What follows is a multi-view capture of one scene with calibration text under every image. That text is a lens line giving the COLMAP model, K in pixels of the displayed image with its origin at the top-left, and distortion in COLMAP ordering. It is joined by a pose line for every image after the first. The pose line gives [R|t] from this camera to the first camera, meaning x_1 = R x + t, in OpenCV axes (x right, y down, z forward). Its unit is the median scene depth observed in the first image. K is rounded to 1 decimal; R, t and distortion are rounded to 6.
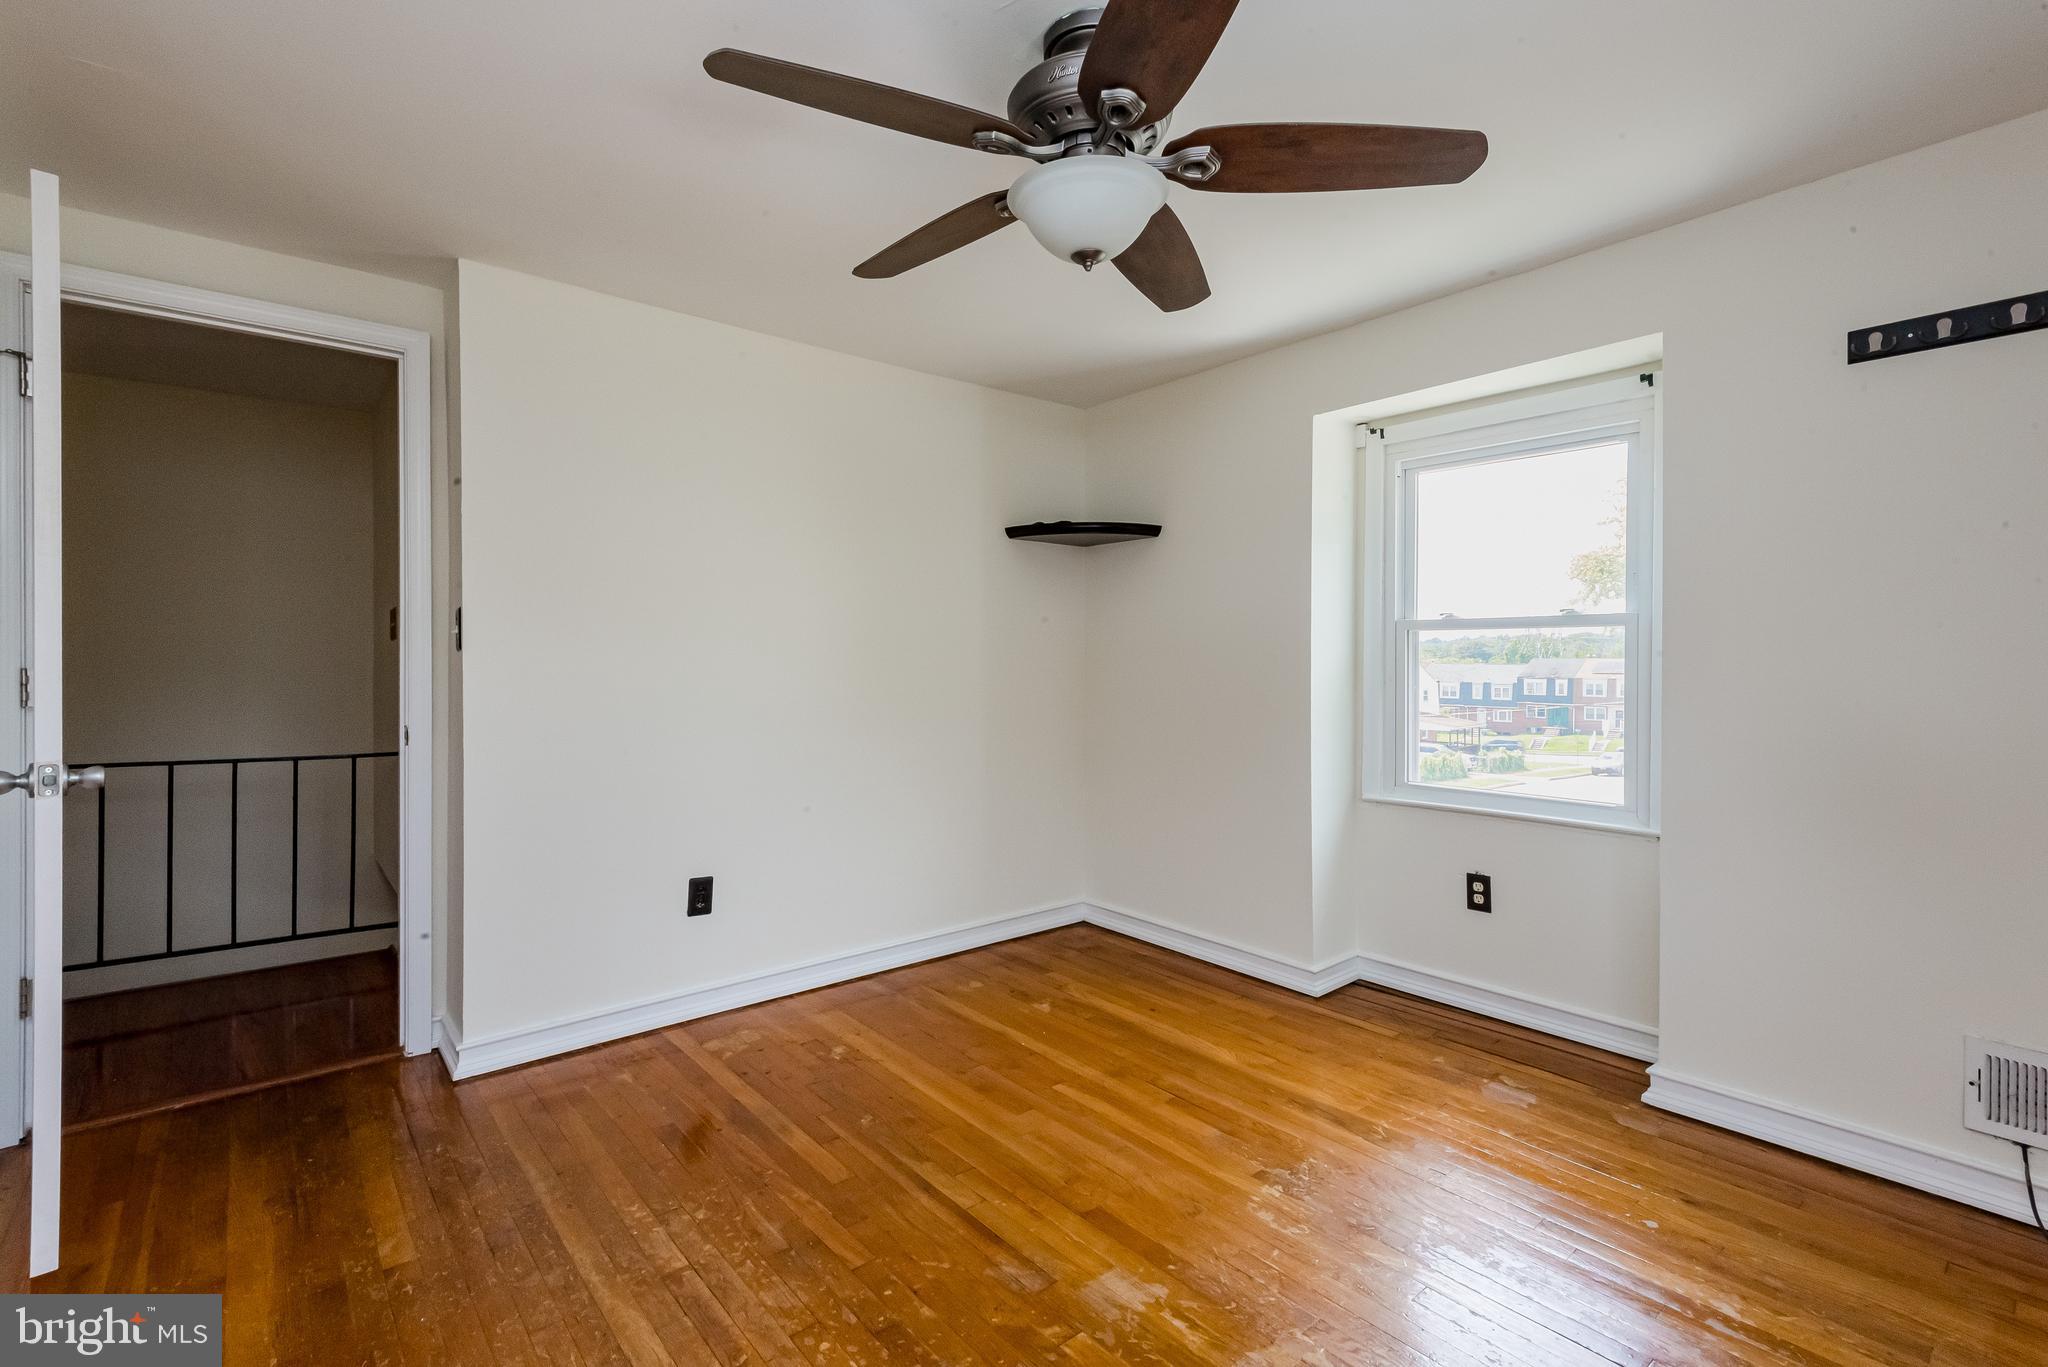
lens RADIAL K [[922.2, 0, 1020.4], [0, 922.2, 674.3], [0, 0, 1]] dist [0.060194, -0.042205]
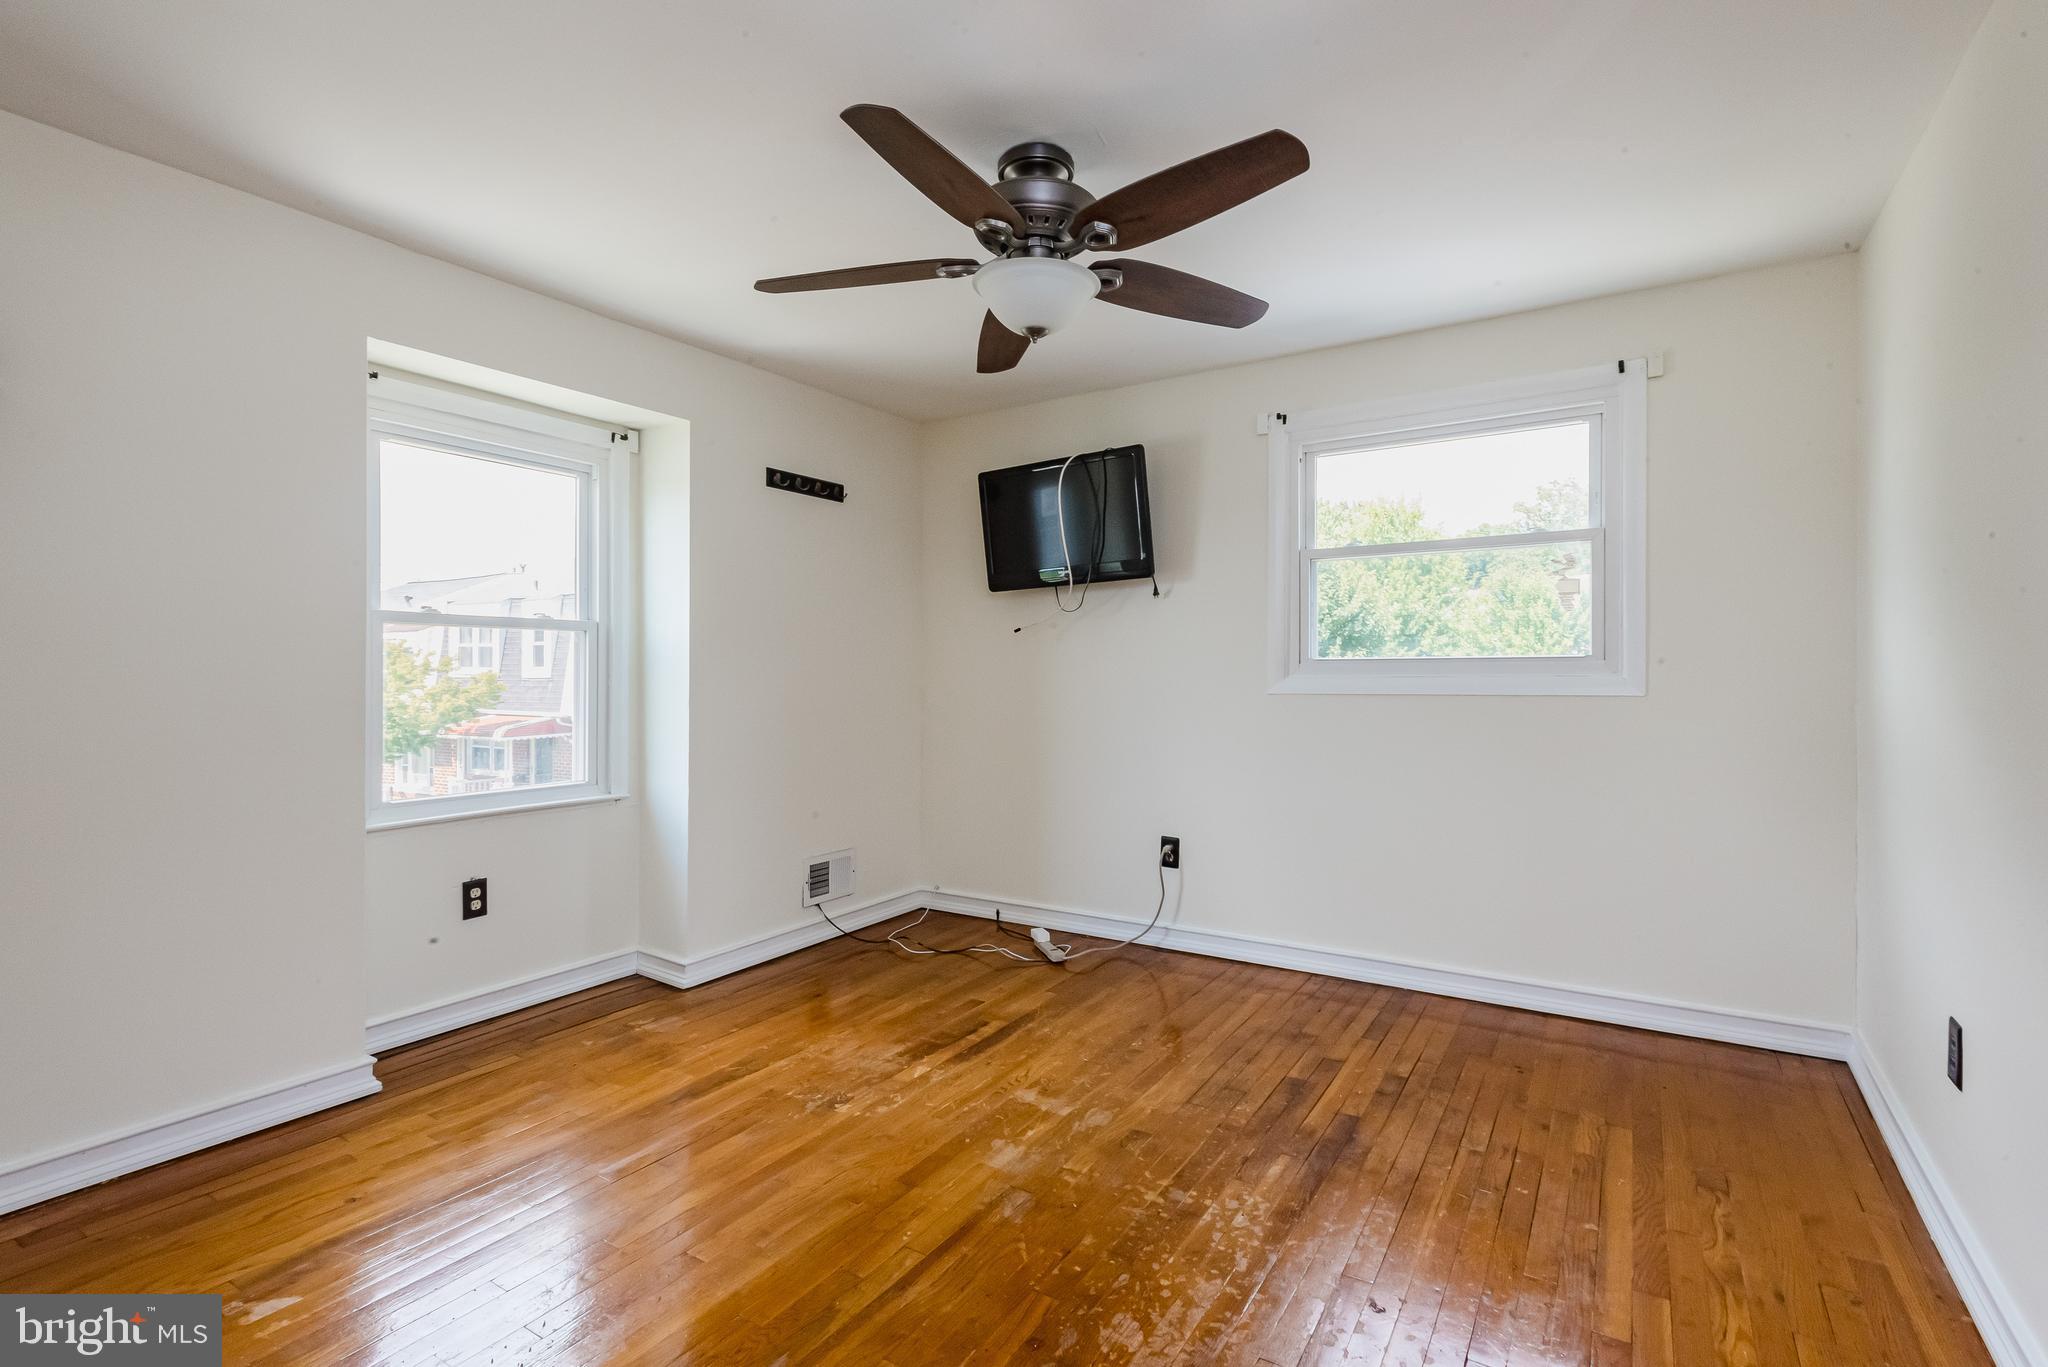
lens RADIAL K [[935.8, 0, 1010.4], [0, 935.8, 677.3], [0, 0, 1]] dist [0.028760, -0.023639]
pose [[-0.283062, -0.006029, 0.959083, -0.705244], [0.015937, 0.999813, 0.010988, 0.002411], [-0.958969, 0.018396, -0.282913, 0.865140]]
